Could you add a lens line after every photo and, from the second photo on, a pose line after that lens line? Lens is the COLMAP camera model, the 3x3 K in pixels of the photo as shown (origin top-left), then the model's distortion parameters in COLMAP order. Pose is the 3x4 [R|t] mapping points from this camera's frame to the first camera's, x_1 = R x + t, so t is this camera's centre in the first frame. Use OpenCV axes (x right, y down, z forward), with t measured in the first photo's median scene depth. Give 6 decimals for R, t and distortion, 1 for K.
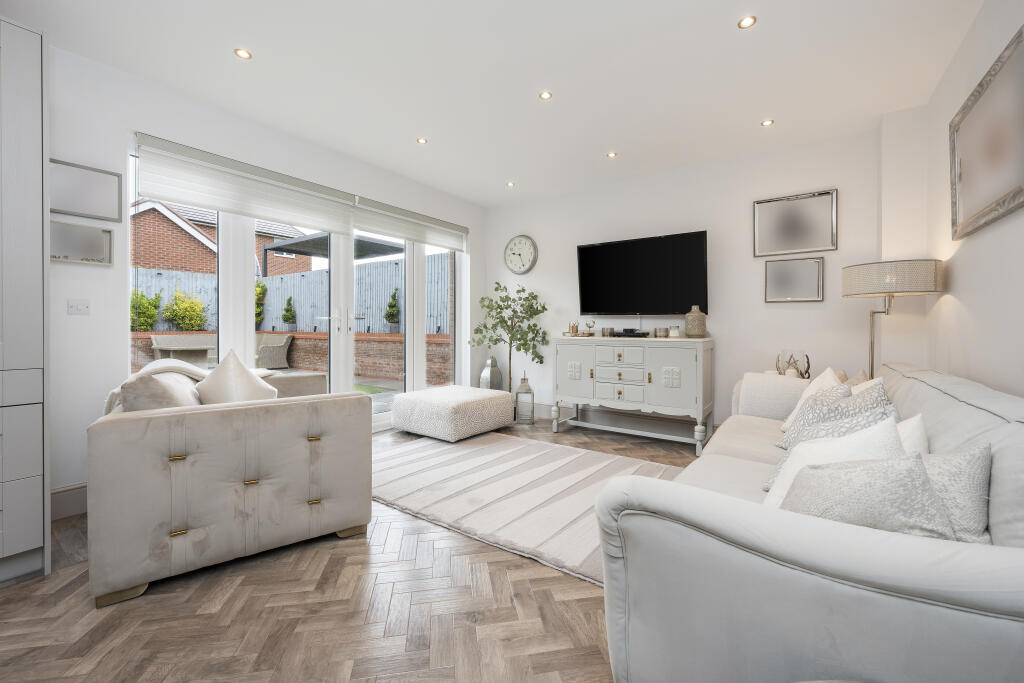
lens RADIAL K [[412.2, 0, 514.9], [0, 412.2, 329.0], [0, 0, 1]] dist [-0.009642, 0.000075]
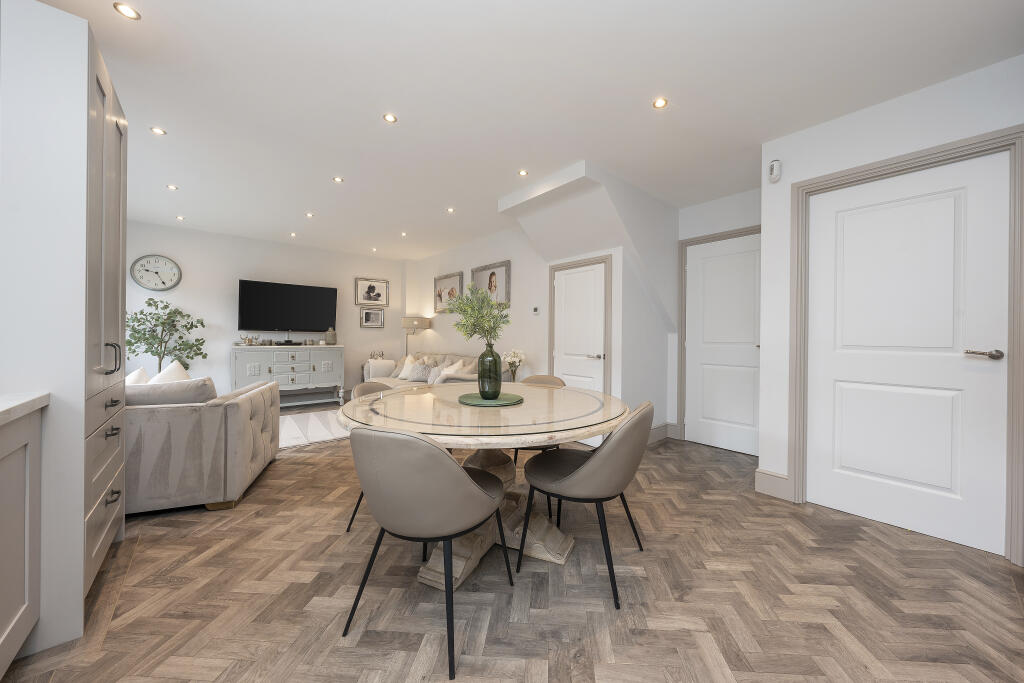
lens RADIAL K [[357.1, 0, 528.8], [0, 357.1, 336.2], [0, 0, 1]] dist [-0.001082, -0.000052]
pose [[0.226275, -0.001372, 0.974063, -0.834155], [-0.003783, 0.999990, 0.002288, -0.022026], [-0.974056, -0.004202, 0.226267, -0.212539]]
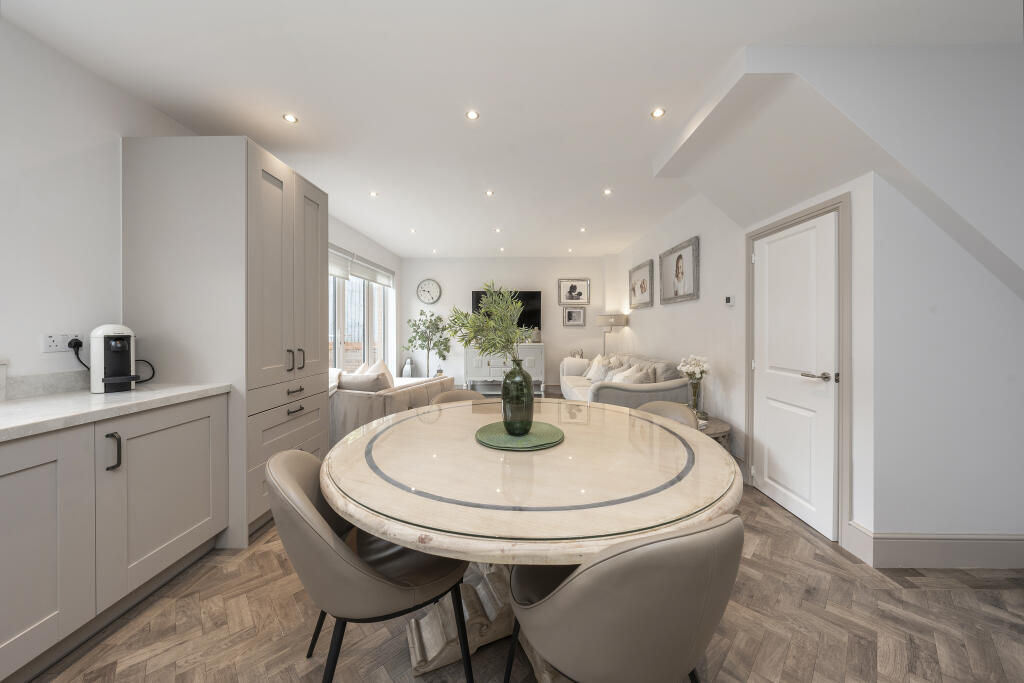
lens RADIAL K [[350.3, 0, 512.8], [0, 350.3, 329.2], [0, 0, 1]] dist [-0.000653, -0.000035]
pose [[0.826780, -0.006576, 0.562487, -0.577462], [0.008298, 0.999965, -0.000507, -0.041141], [-0.562464, 0.005087, 0.826806, -0.342985]]
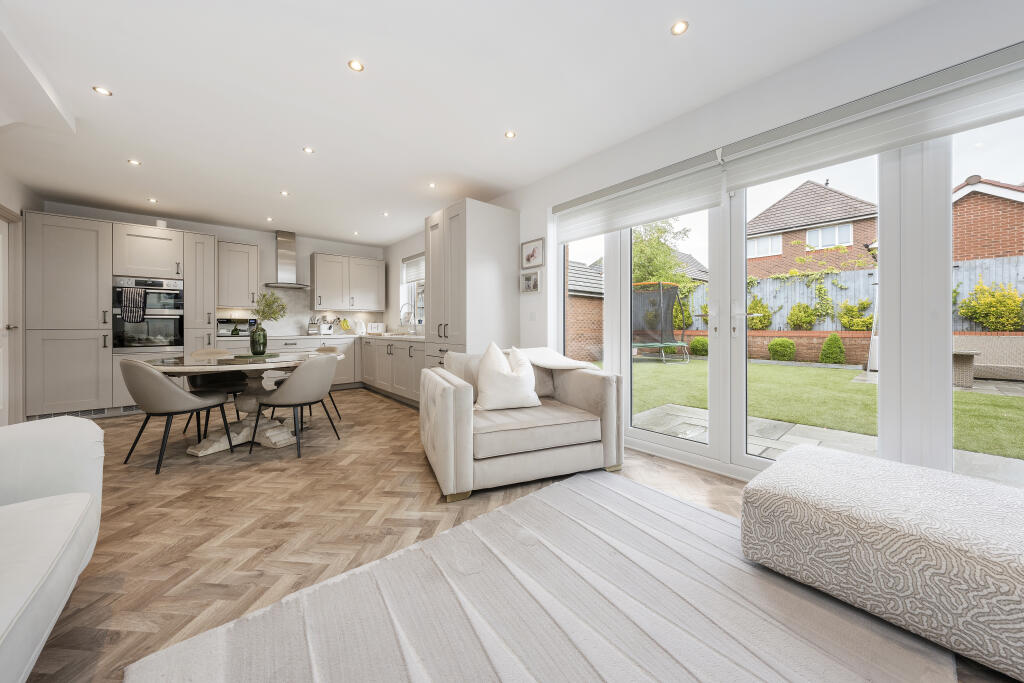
lens RADIAL K [[350.3, 0, 512.8], [0, 350.3, 329.2], [0, 0, 1]] dist [-0.000653, -0.000035]
pose [[-0.241692, 0.004893, -0.970341, 0.292442], [-0.002159, 0.999982, 0.005580, -0.003461], [0.970351, 0.003443, -0.241677, 0.738656]]
